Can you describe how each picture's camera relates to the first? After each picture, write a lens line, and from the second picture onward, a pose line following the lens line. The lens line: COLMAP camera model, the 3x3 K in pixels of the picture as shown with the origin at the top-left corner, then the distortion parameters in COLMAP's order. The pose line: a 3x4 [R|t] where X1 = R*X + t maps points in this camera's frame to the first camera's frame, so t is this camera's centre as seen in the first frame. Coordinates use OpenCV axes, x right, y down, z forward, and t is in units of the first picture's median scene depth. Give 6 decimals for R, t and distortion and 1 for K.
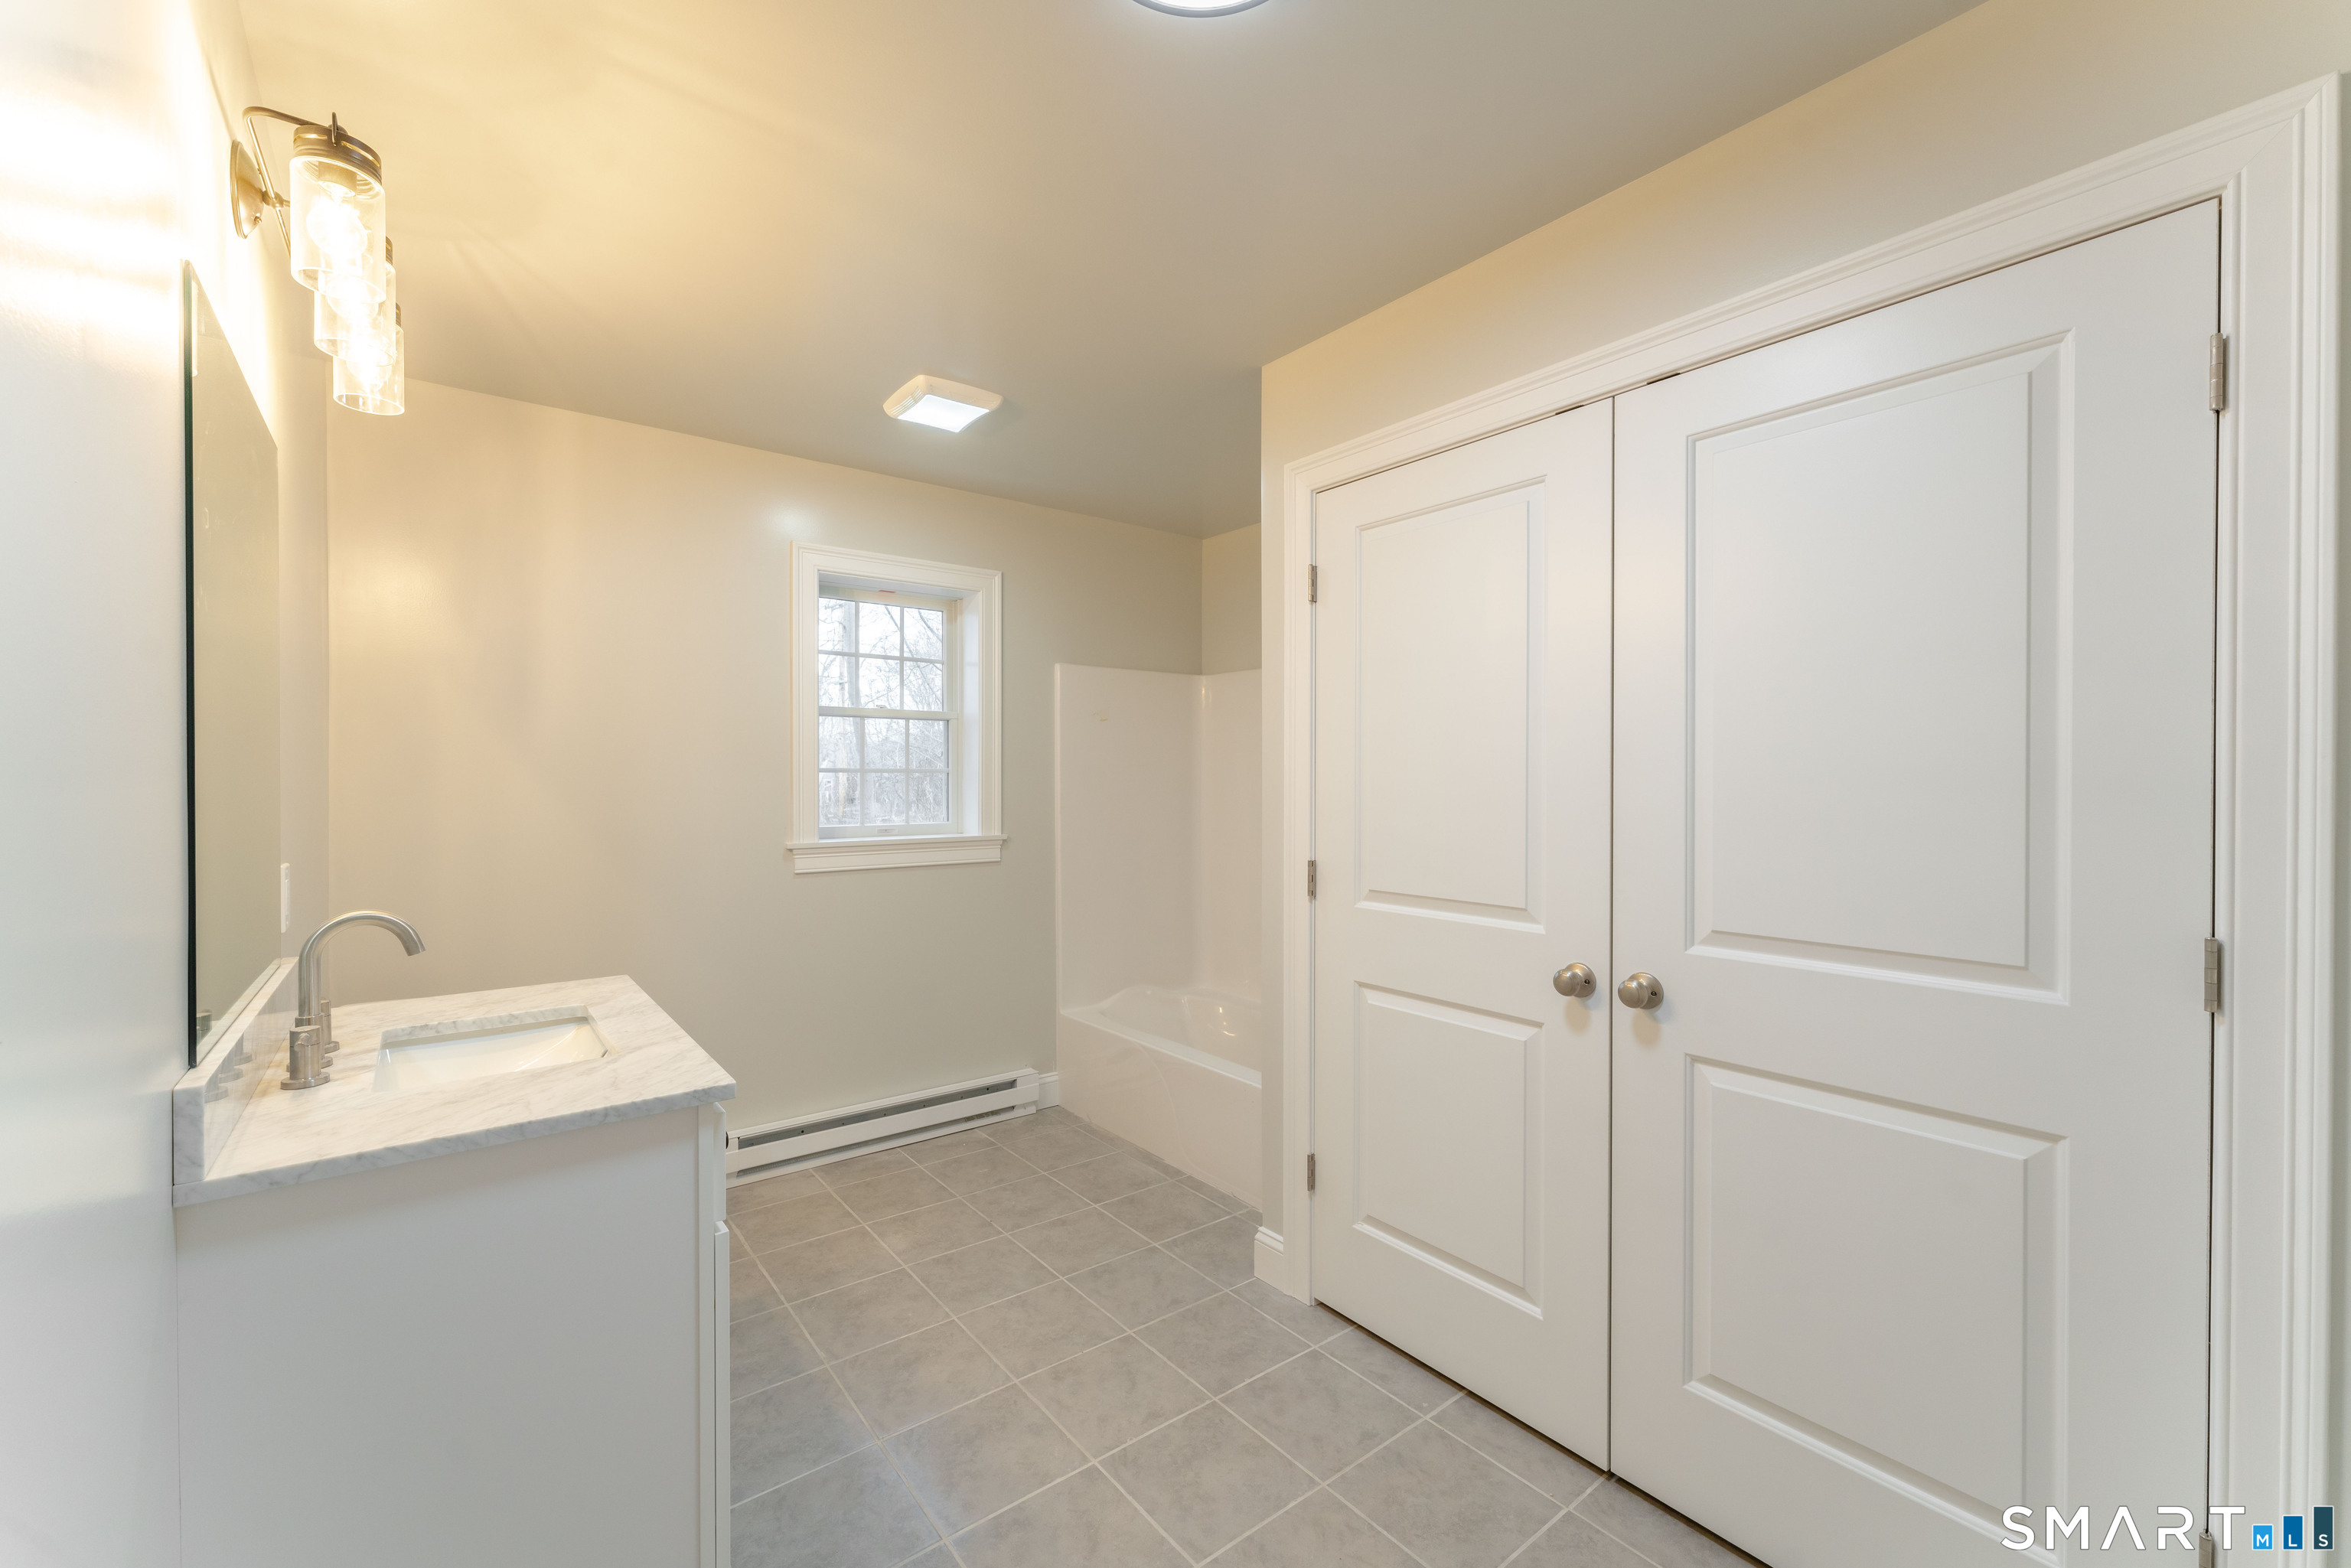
lens RADIAL K [[950.8, 0, 1150.8], [0, 950.8, 786.0], [0, 0, 1]] dist [-0.001405, -0.000006]
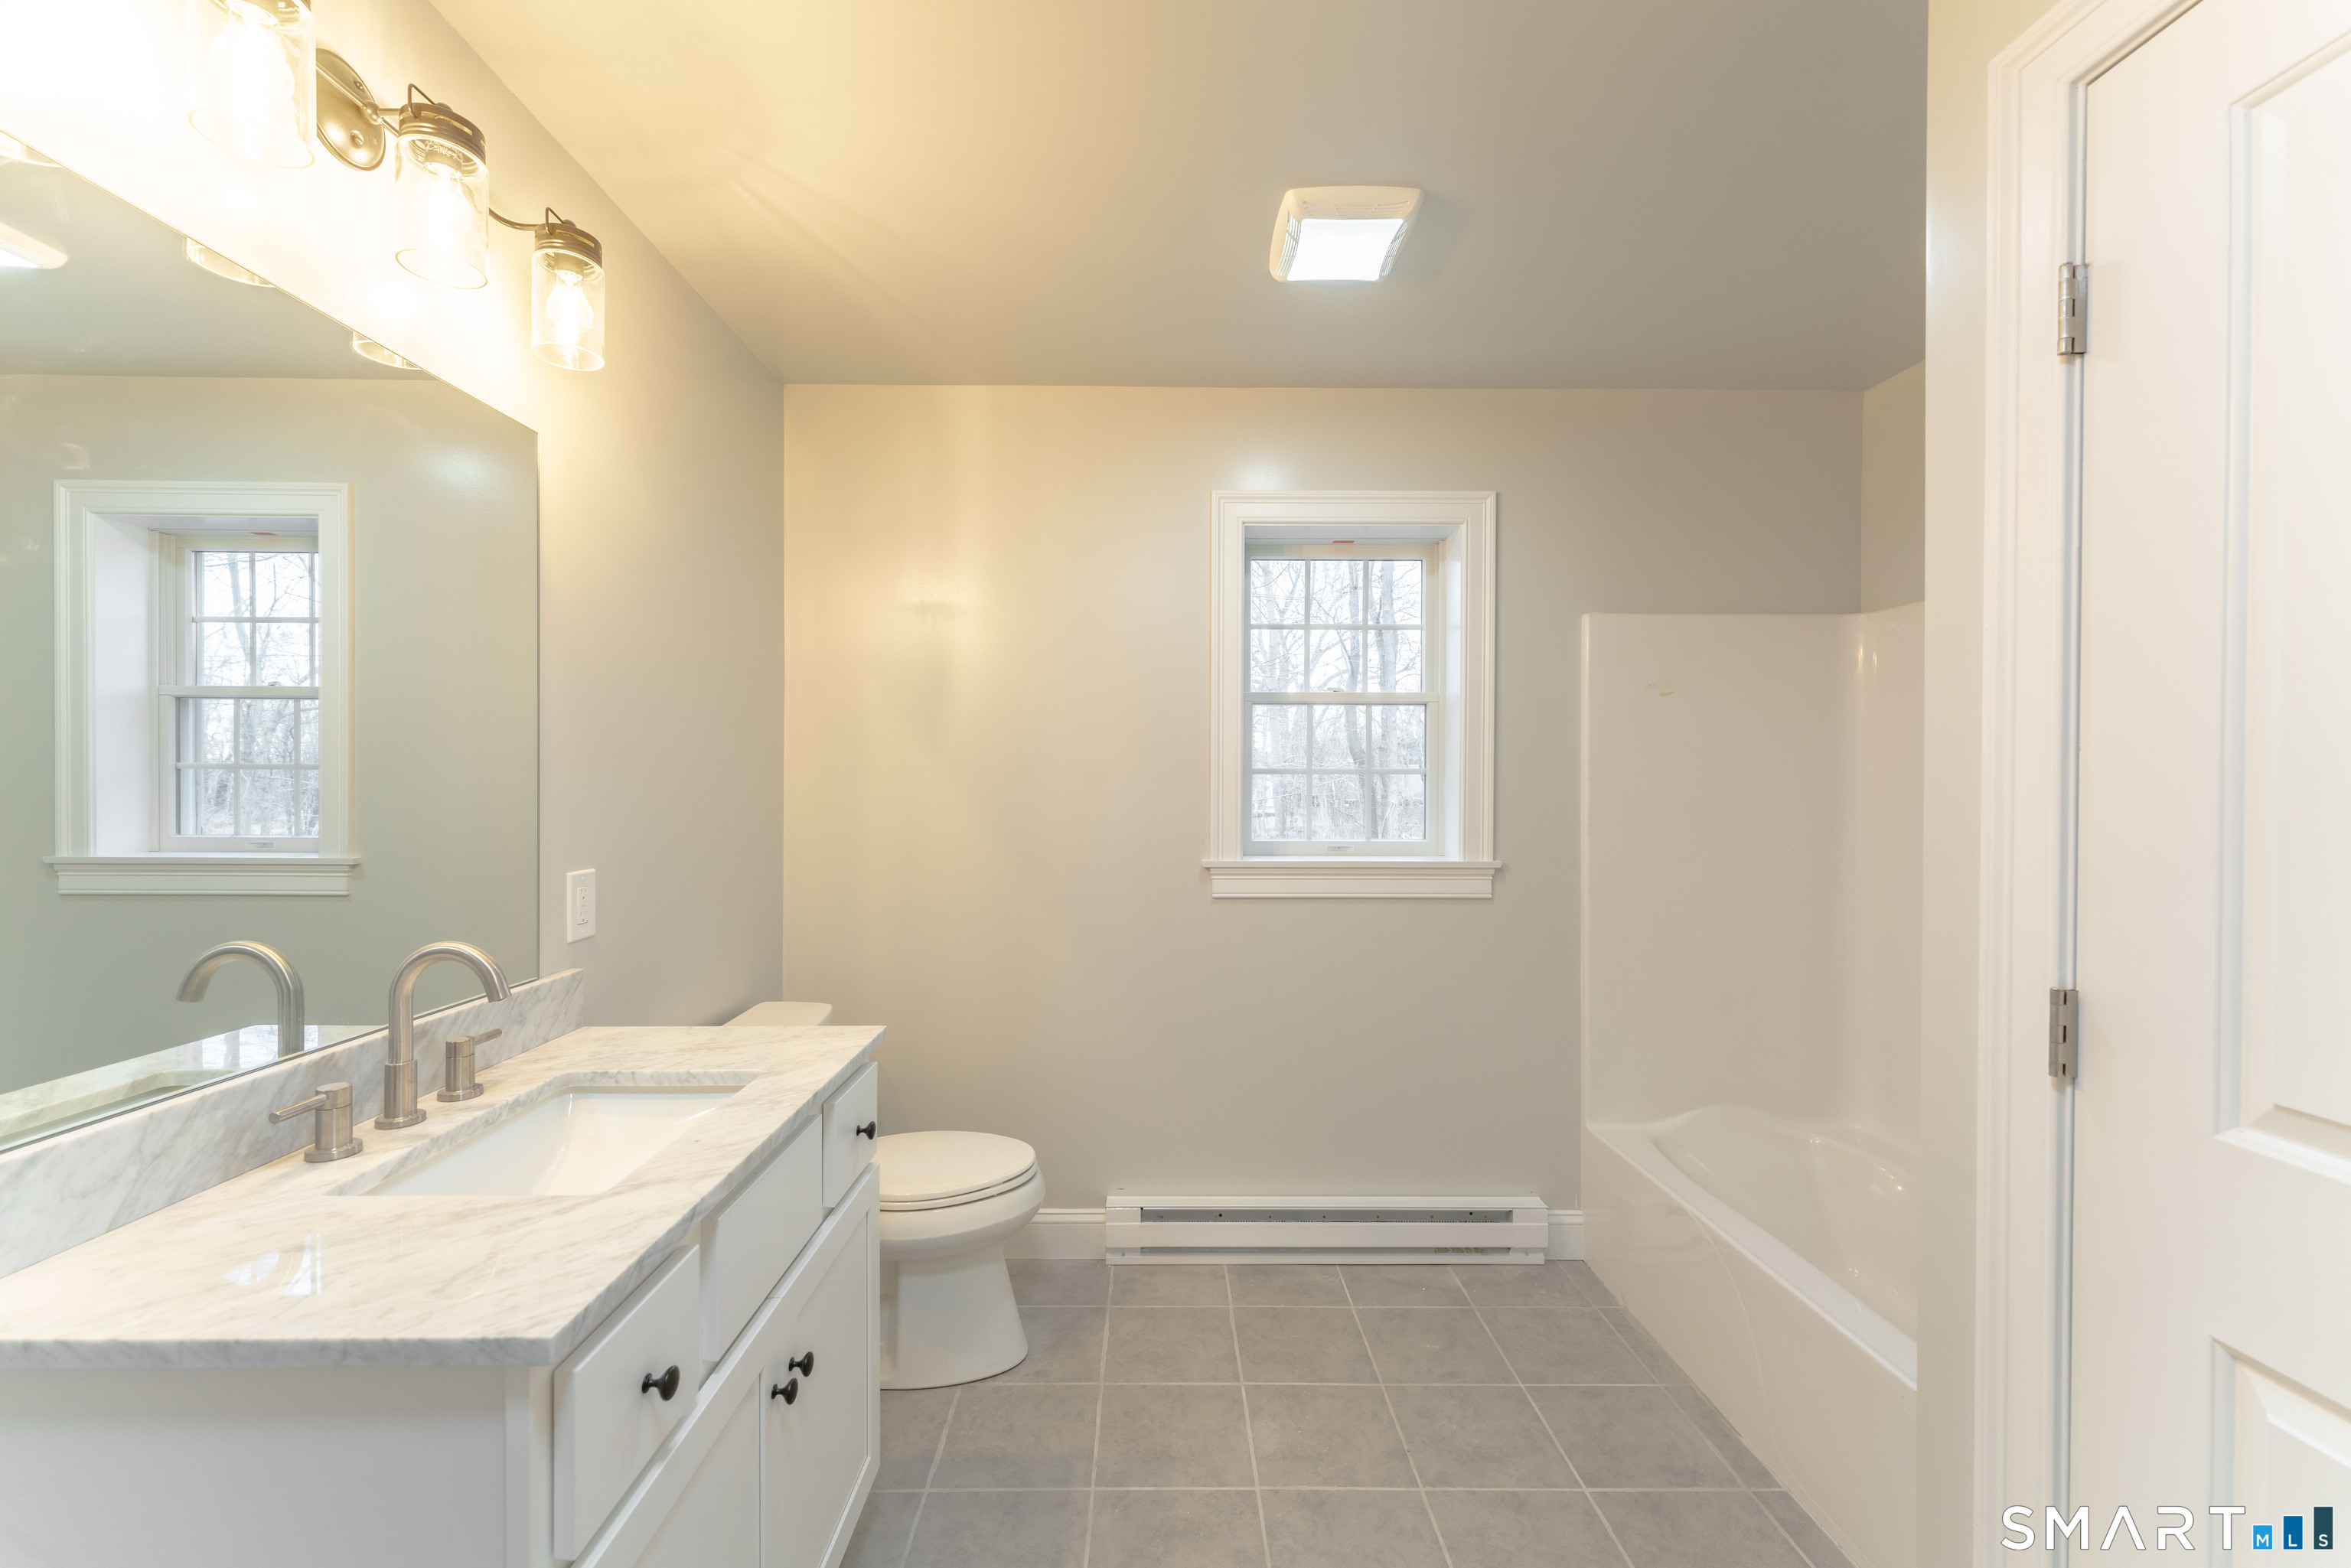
lens RADIAL K [[950.8, 0, 1150.8], [0, 950.8, 786.0], [0, 0, 1]] dist [-0.001405, -0.000006]
pose [[0.801860, 0.006727, -0.597474, 0.067563], [-0.006983, 0.999974, 0.001886, -0.004906], [0.597471, 0.002660, 0.801886, 0.302596]]
